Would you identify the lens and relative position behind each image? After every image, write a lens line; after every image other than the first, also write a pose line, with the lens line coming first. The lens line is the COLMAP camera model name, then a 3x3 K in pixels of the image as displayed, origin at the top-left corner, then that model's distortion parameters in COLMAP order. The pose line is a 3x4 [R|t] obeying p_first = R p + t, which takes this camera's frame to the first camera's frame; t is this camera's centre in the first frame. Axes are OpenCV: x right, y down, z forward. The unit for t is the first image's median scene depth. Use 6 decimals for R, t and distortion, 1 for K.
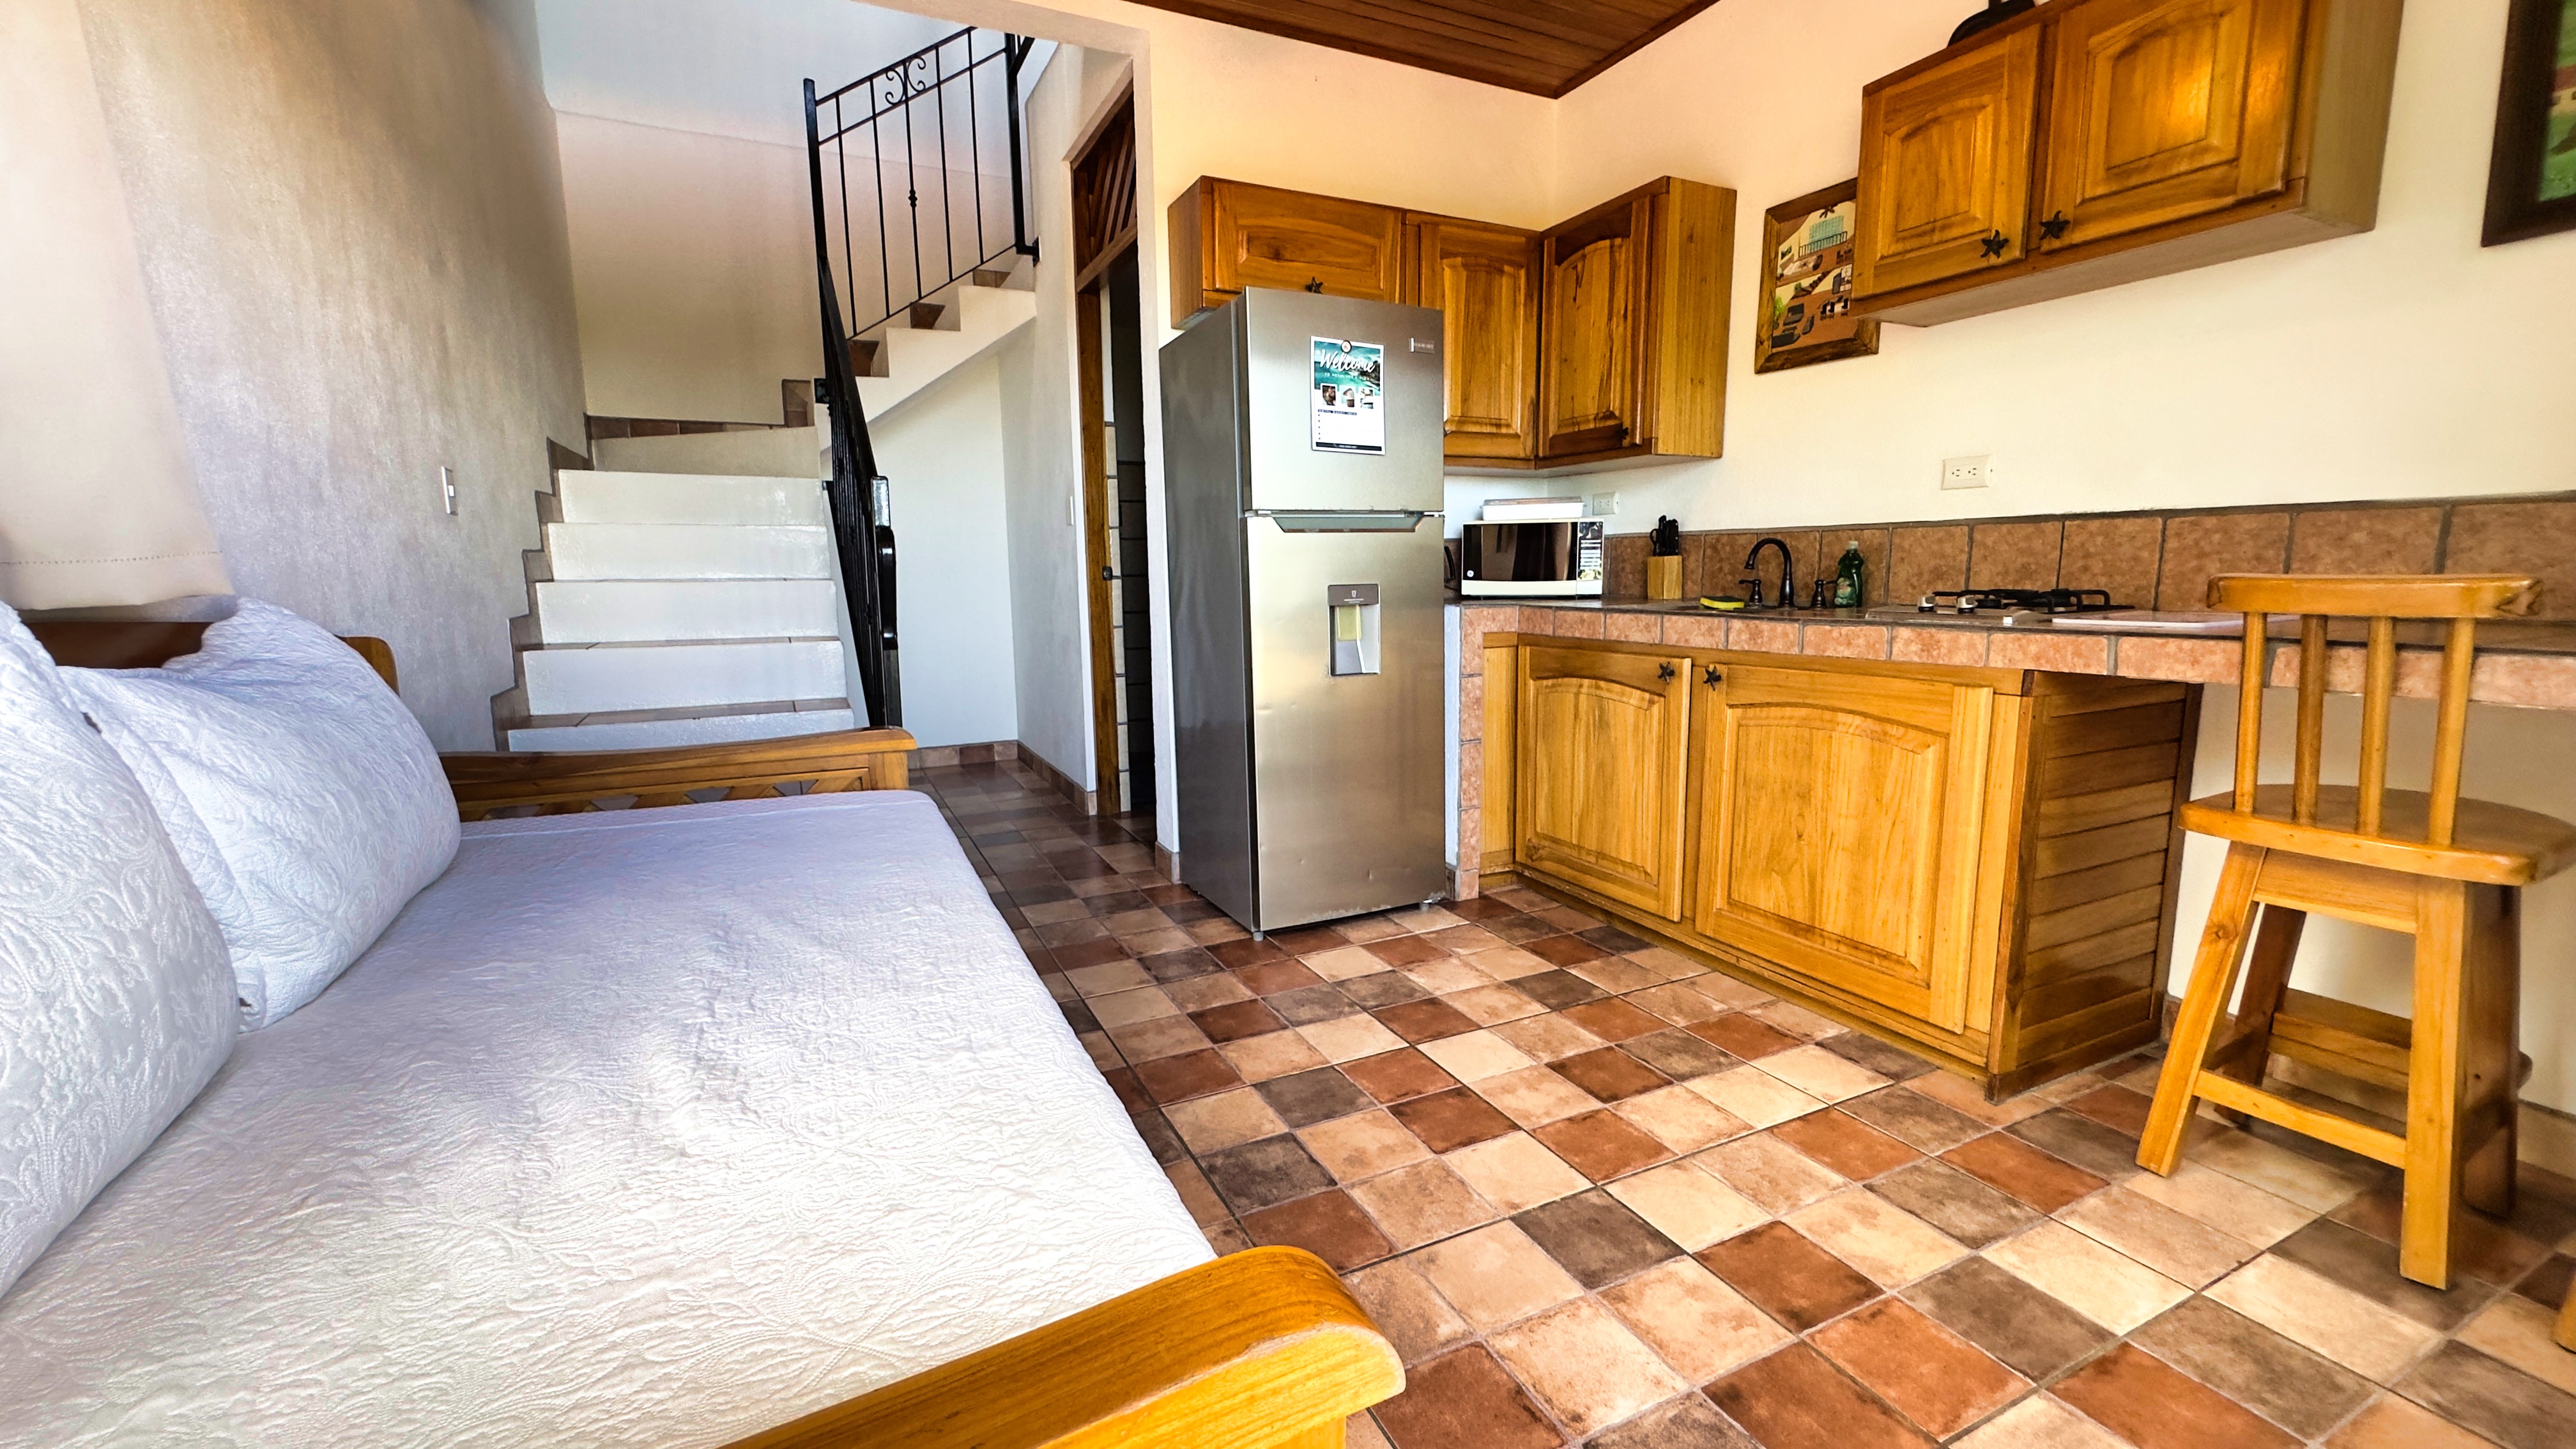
lens RADIAL K [[1032.3, 0, 1287.0], [0, 1032.3, 724.6], [0, 0, 1]] dist [-0.007362, 0.001389]
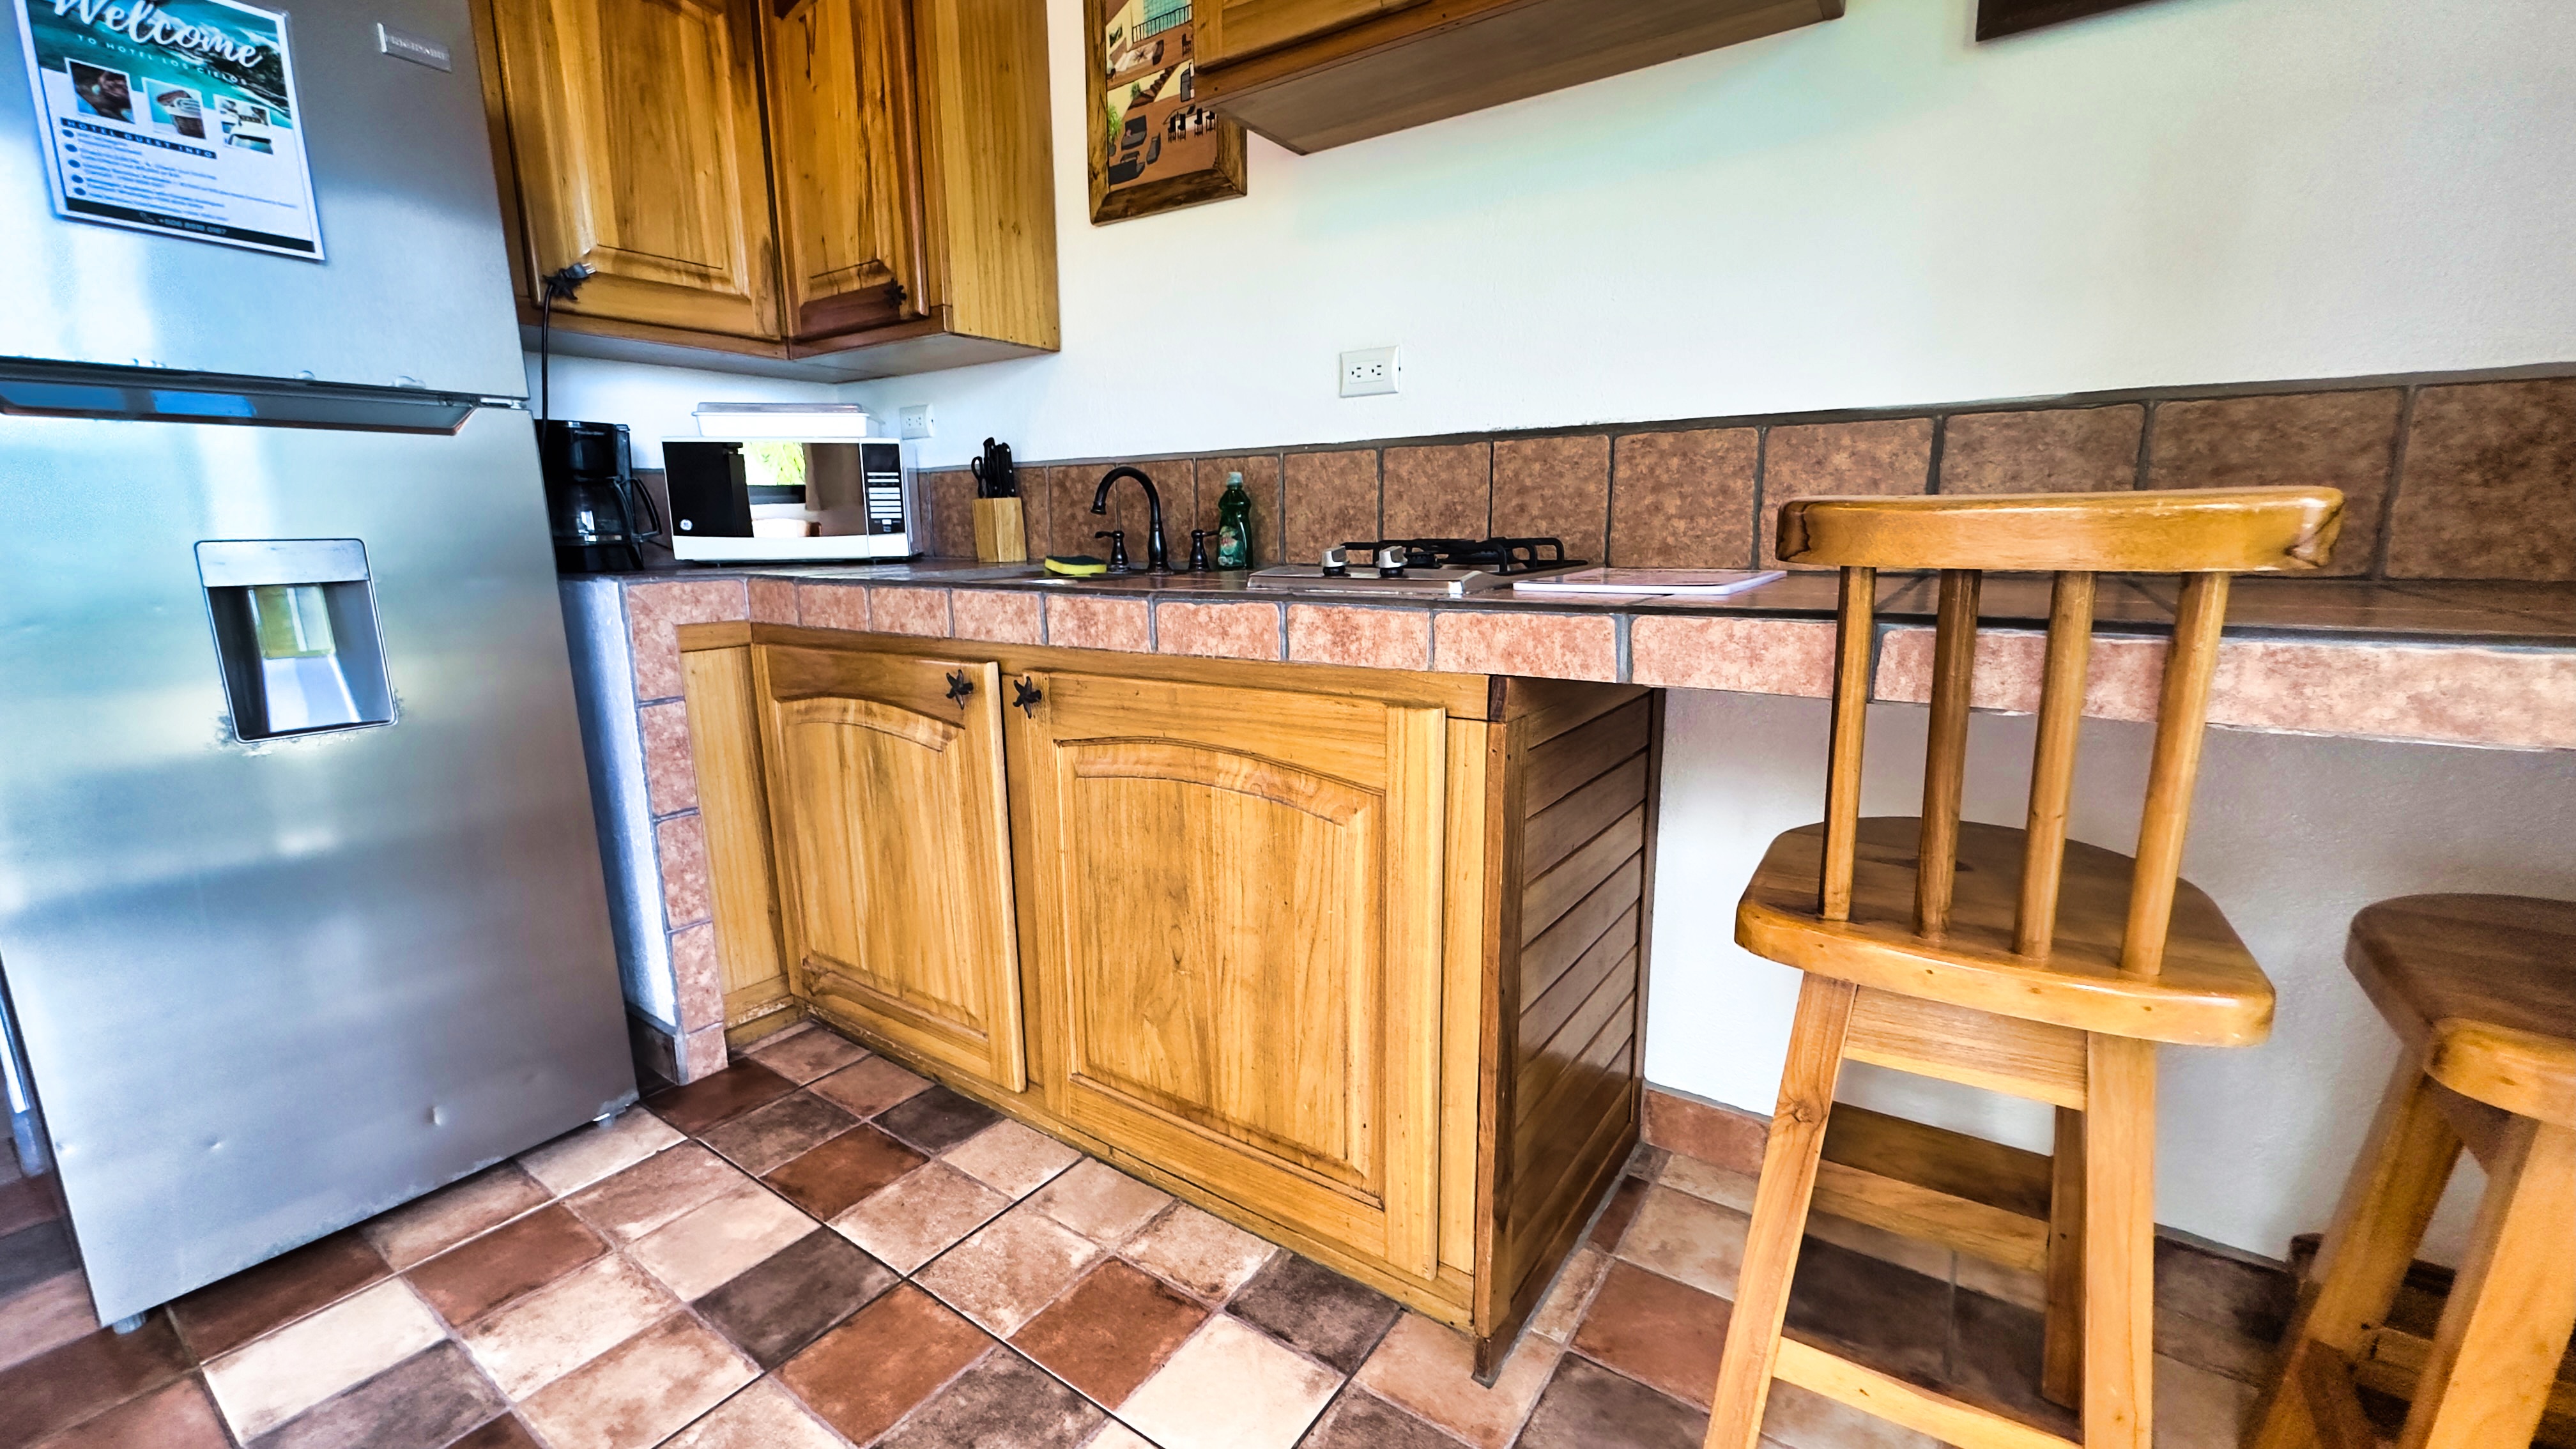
lens RADIAL K [[1032.3, 0, 1280.2], [0, 1032.3, 727.5], [0, 0, 1]] dist [-0.007362, 0.001389]
pose [[0.875452, -0.089915, 0.474867, 0.251227], [0.073348, 0.995879, 0.053344, -0.046666], [-0.477706, -0.011870, 0.878439, 0.406999]]
